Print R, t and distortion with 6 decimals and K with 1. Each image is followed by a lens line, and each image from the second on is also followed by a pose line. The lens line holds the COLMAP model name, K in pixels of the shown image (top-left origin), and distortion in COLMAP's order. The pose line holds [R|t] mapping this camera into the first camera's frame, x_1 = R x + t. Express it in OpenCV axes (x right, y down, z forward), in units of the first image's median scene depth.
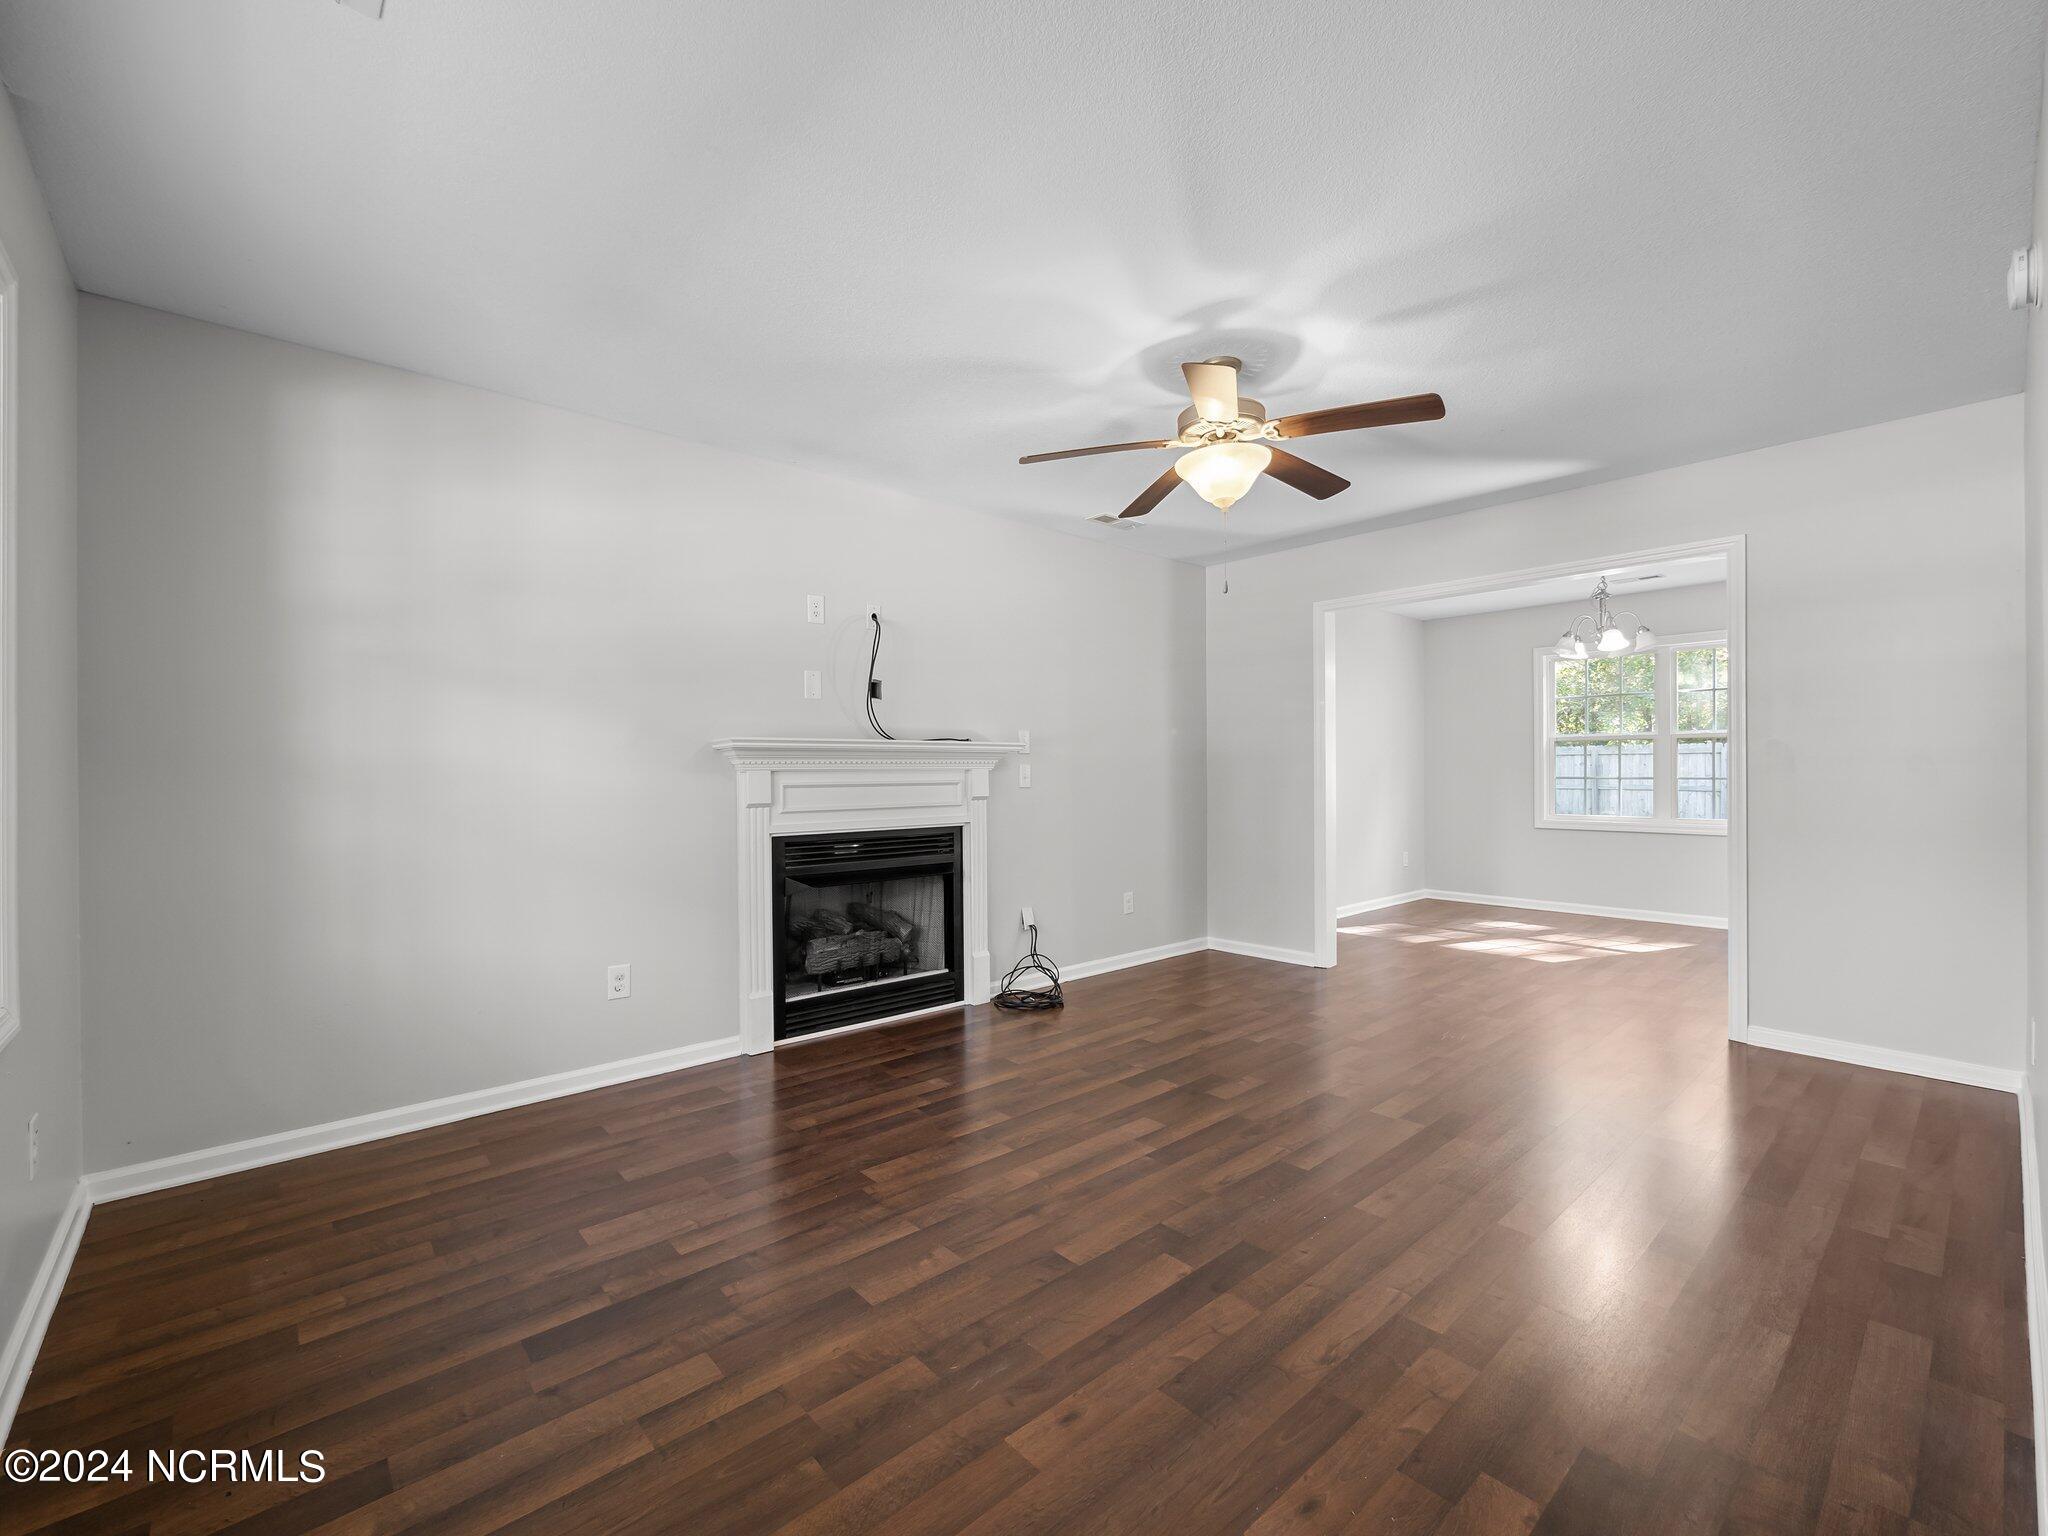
lens RADIAL K [[868.3, 0, 1029.9], [0, 868.3, 776.2], [0, 0, 1]] dist [-0.000156, 0.000206]
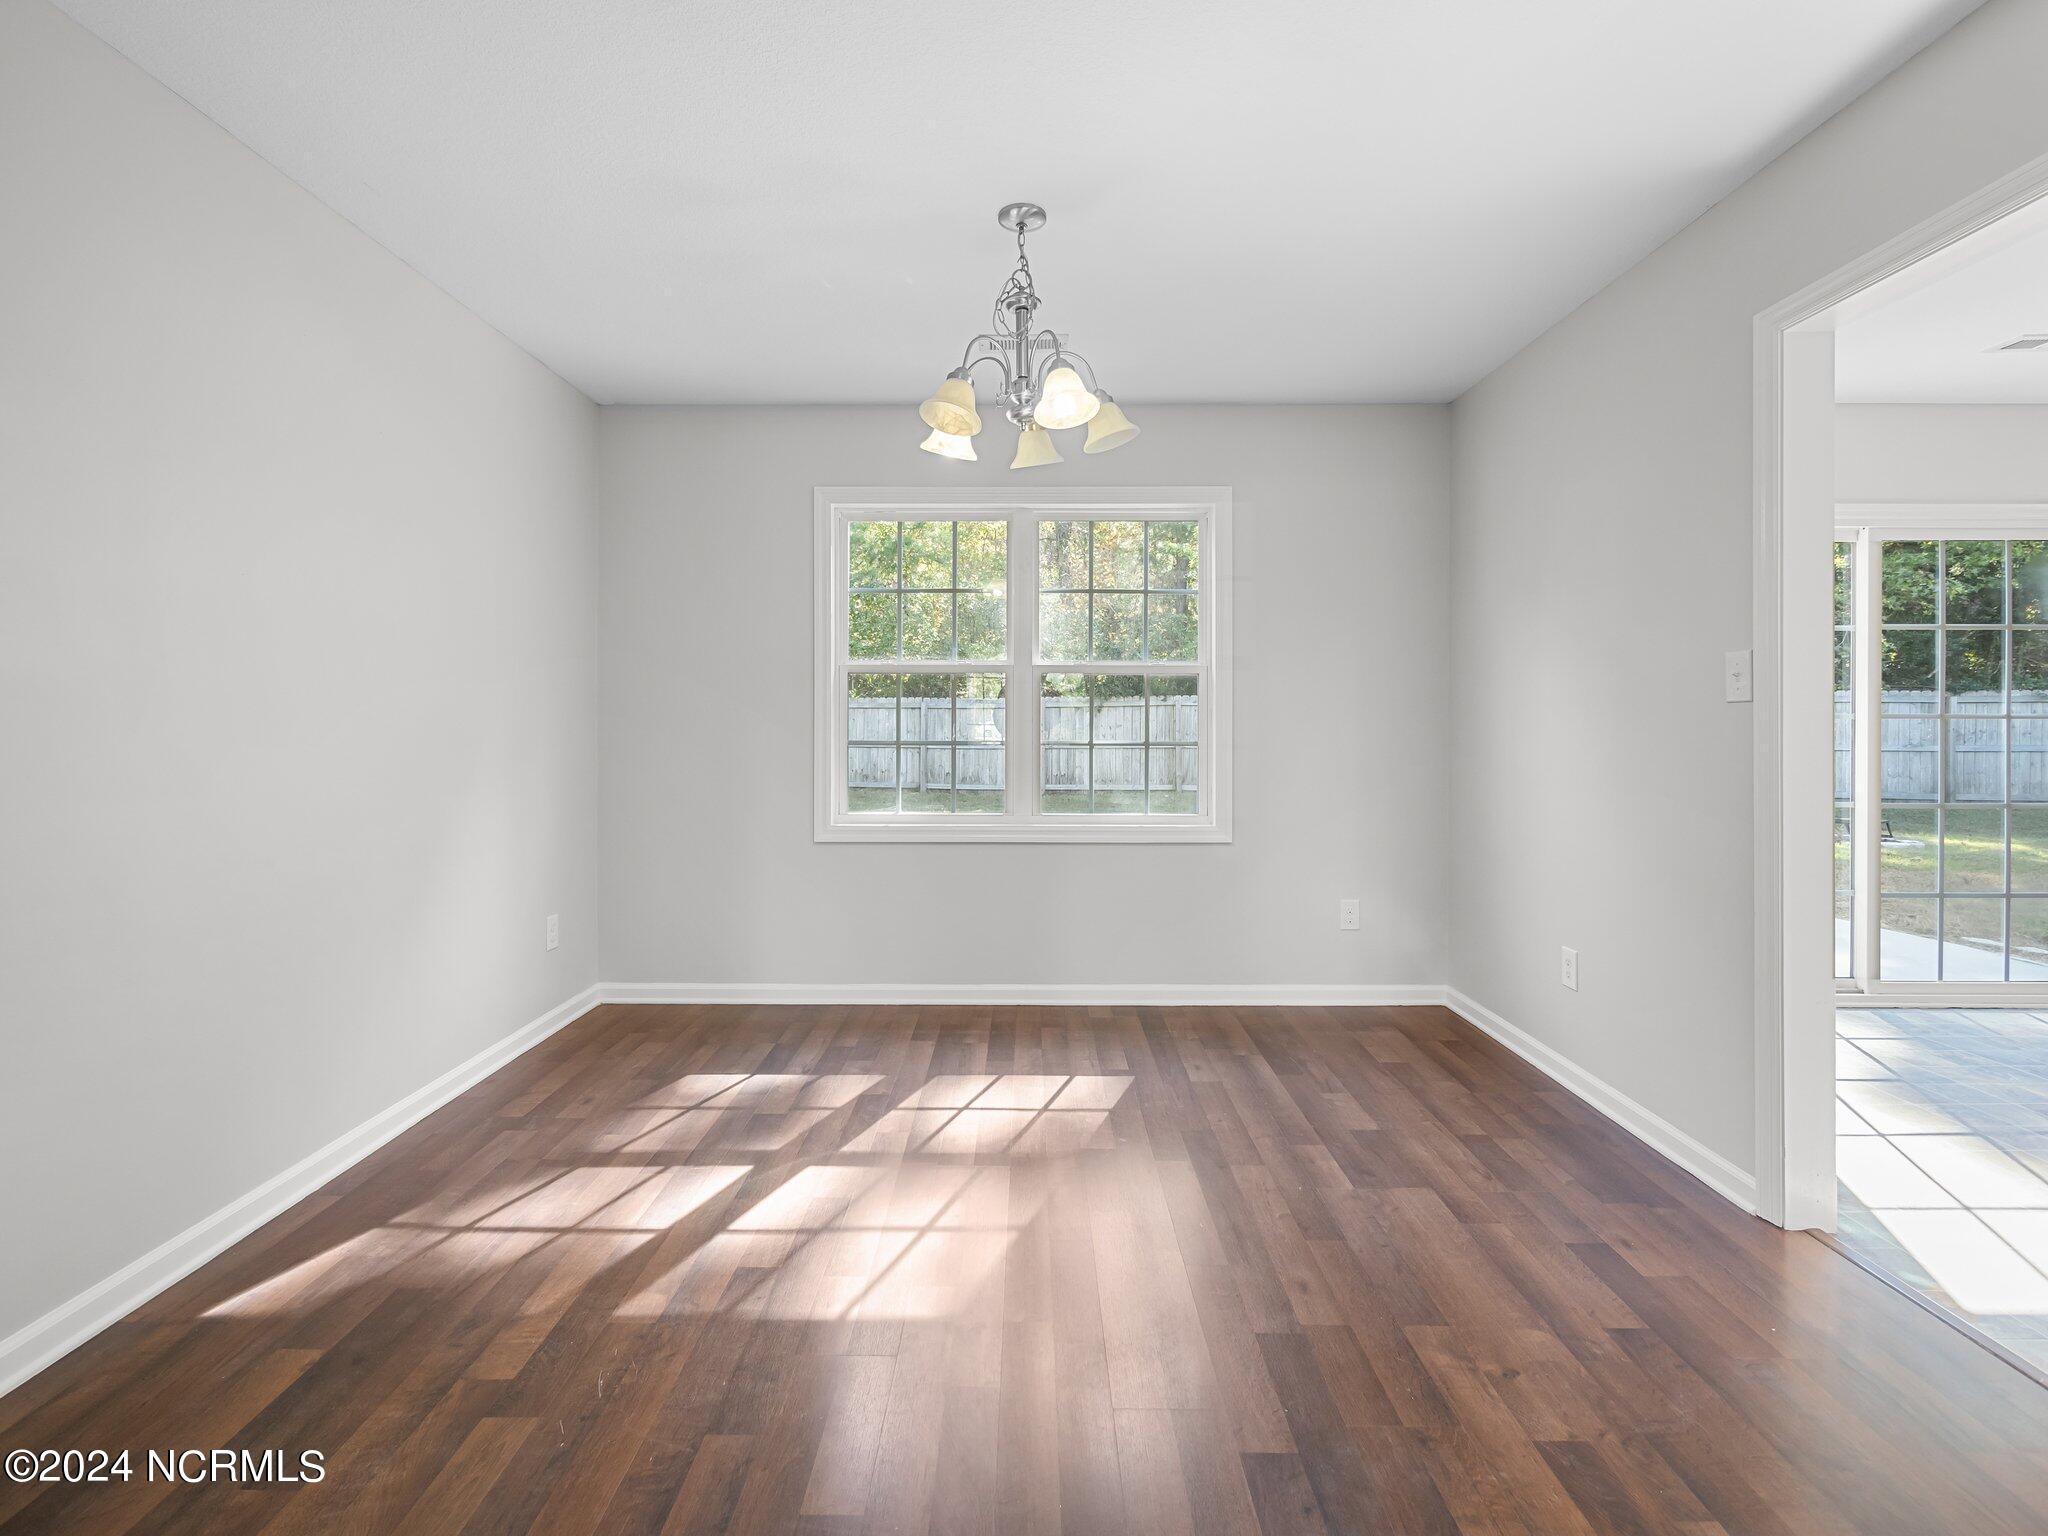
lens RADIAL K [[950.2, 0, 1021.5], [0, 950.2, 717.6], [0, 0, 1]] dist [0.001067, 0.000093]
pose [[0.676493, 0.009726, 0.736385, 0.514637], [0.000457, 0.999907, -0.013626, -0.010882], [-0.736449, 0.009554, 0.676426, 1.082417]]
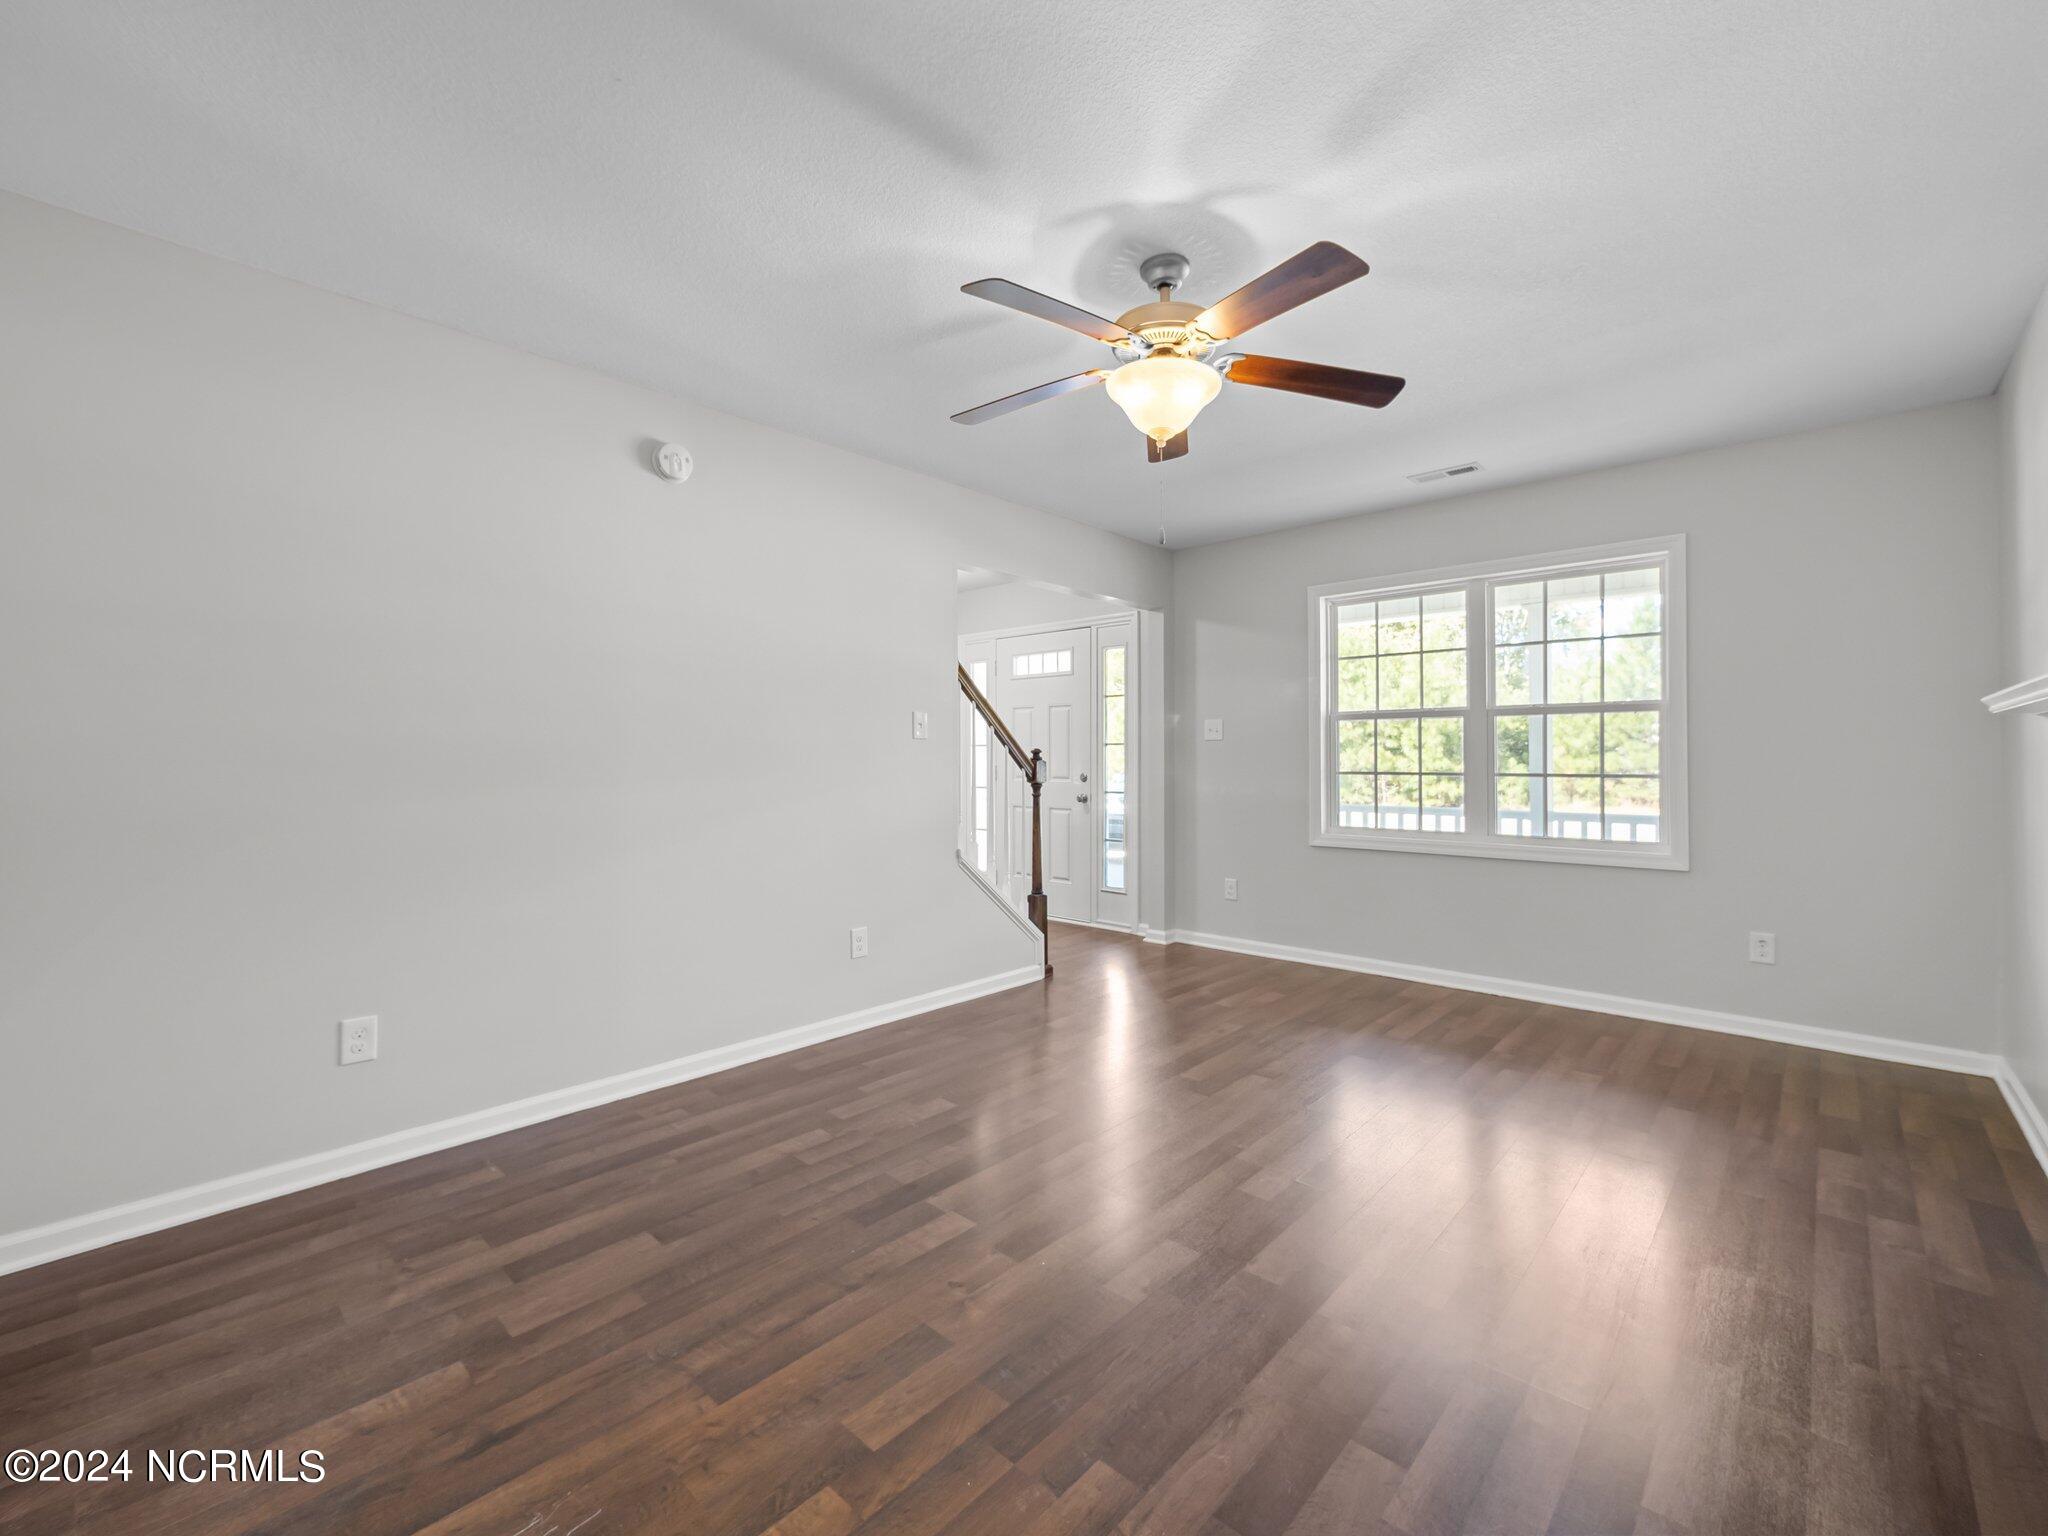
lens RADIAL K [[868.3, 0, 1029.9], [0, 868.3, 776.2], [0, 0, 1]] dist [-0.000156, 0.000206]
pose [[-0.994397, 0.014570, -0.104703, 0.342789], [0.011195, 0.999401, 0.032754, -0.015609], [0.105117, 0.031398, -0.993964, 1.416736]]
